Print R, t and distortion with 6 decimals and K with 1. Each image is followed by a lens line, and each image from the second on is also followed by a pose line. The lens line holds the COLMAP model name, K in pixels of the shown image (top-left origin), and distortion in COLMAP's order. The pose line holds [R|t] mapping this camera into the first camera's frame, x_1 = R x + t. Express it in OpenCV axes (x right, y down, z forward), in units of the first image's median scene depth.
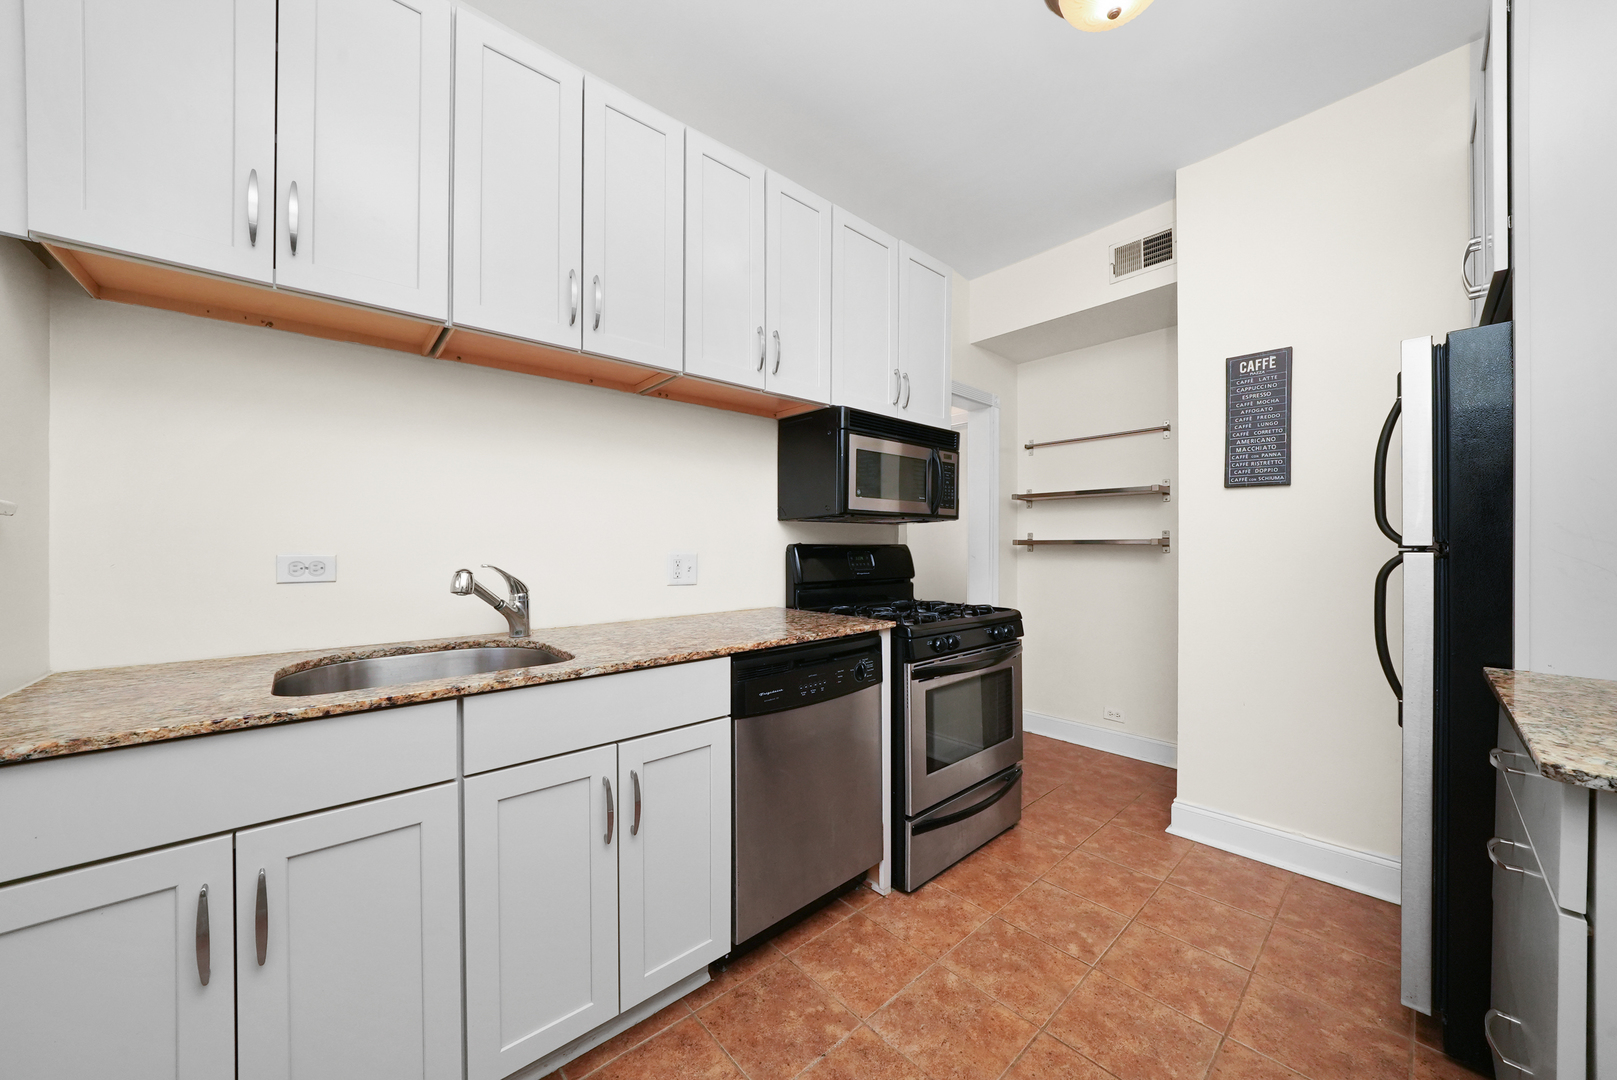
lens RADIAL K [[571.7, 0, 806.2], [0, 571.7, 546.6], [0, 0, 1]] dist [-0.001071, -0.000011]
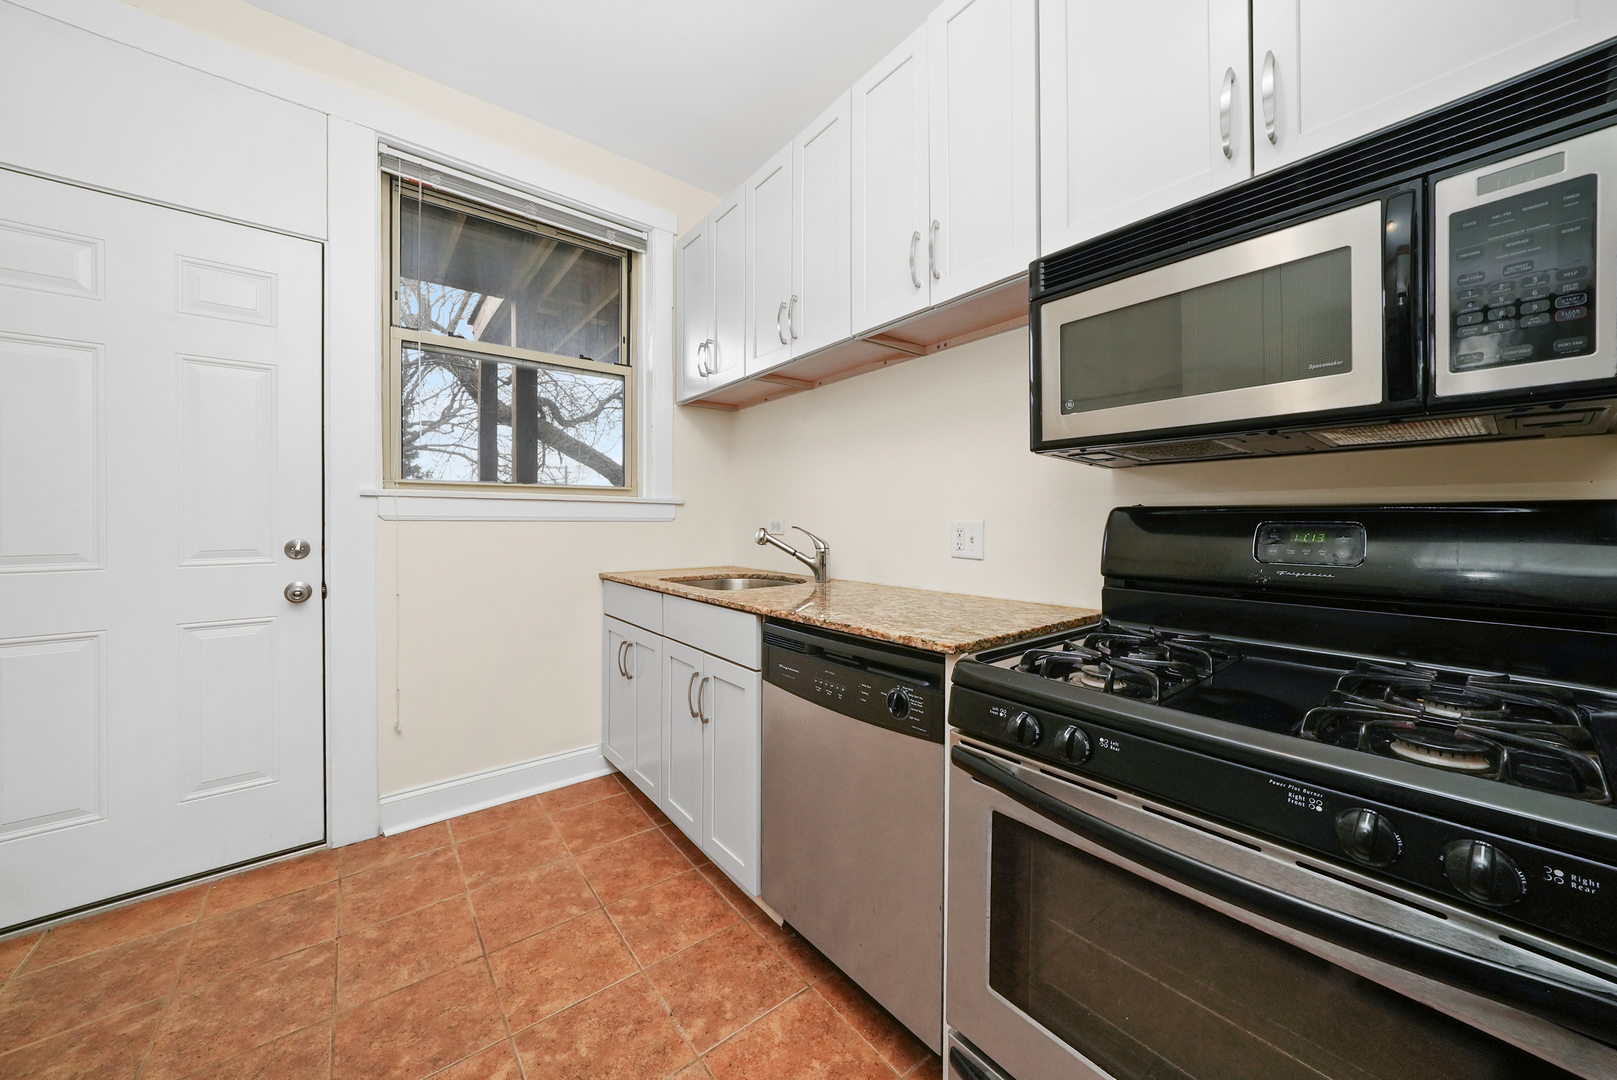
lens RADIAL K [[576.0, 0, 809.9], [0, 576.0, 519.8], [0, 0, 1]] dist [0.001883, 0.000559]
pose [[-0.050404, -0.001800, -0.998727, 0.921370], [-0.004259, 0.999990, -0.001587, 0.017088], [0.998720, 0.004173, -0.050411, 1.149742]]
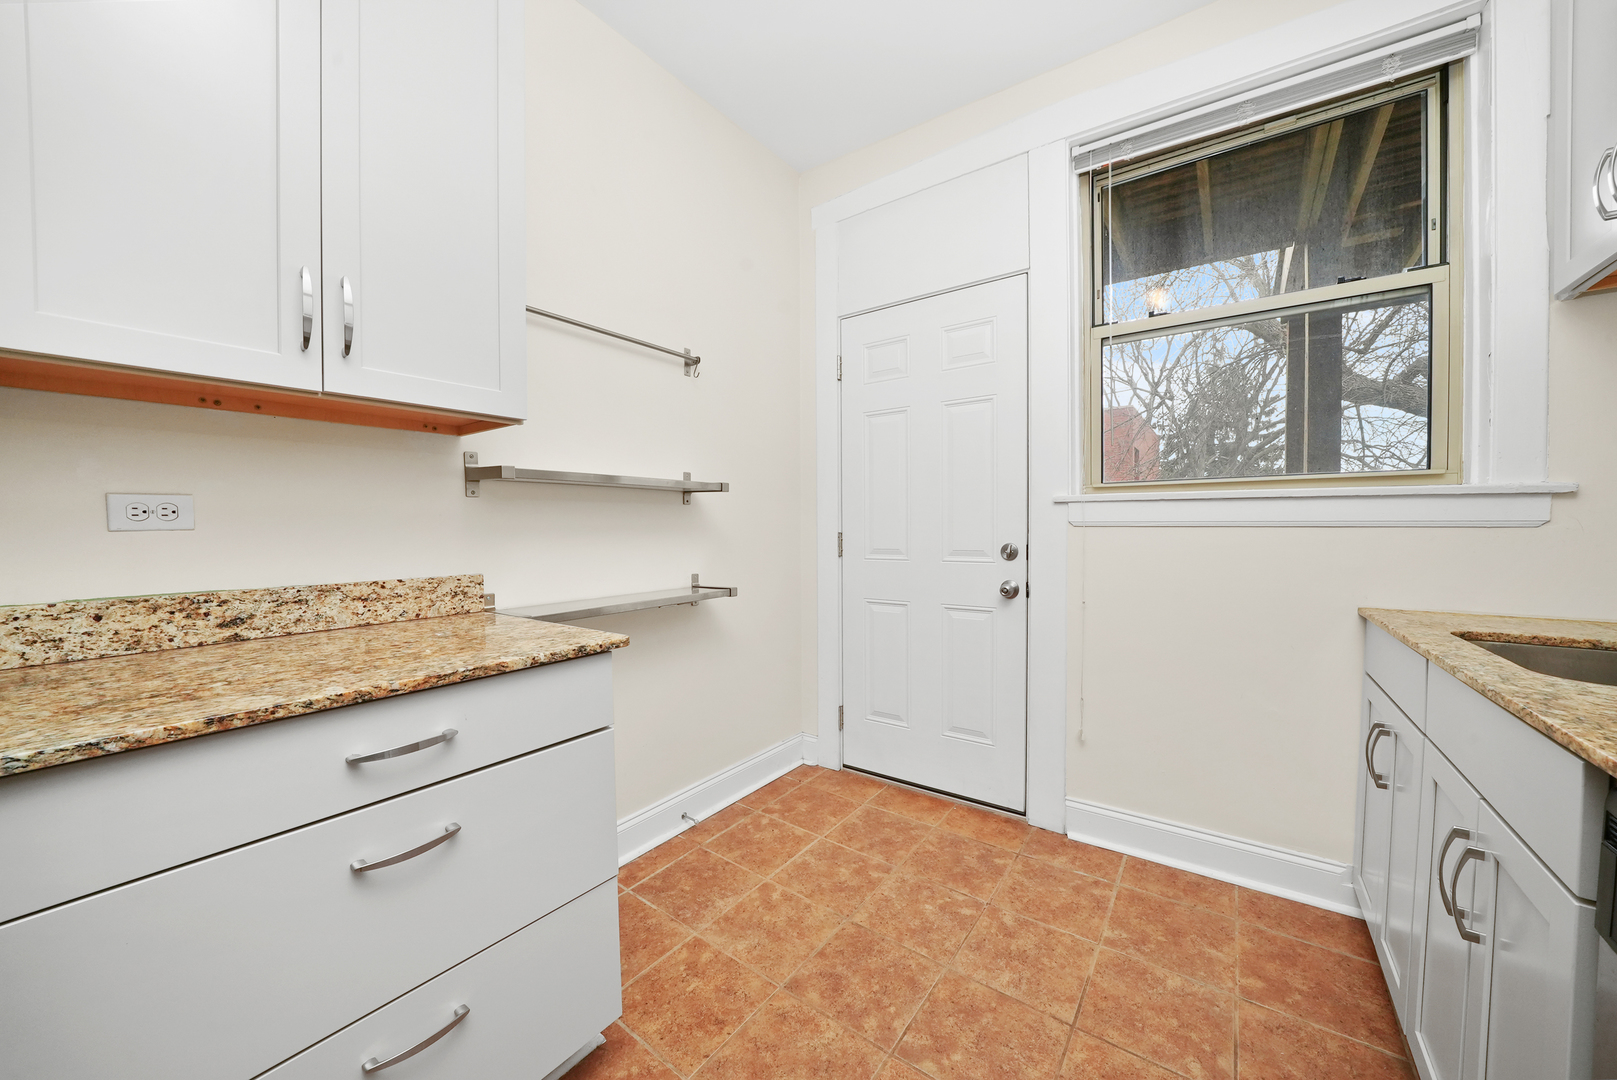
lens RADIAL K [[578.4, 0, 804.5], [0, 578.4, 542.8], [0, 0, 1]] dist [-0.020988, 0.000102]
pose [[-0.977438, 0.009266, -0.211020, 0.510368], [0.003171, 0.999569, 0.029201, 0.017882], [0.211200, 0.027872, -0.977045, 1.270948]]
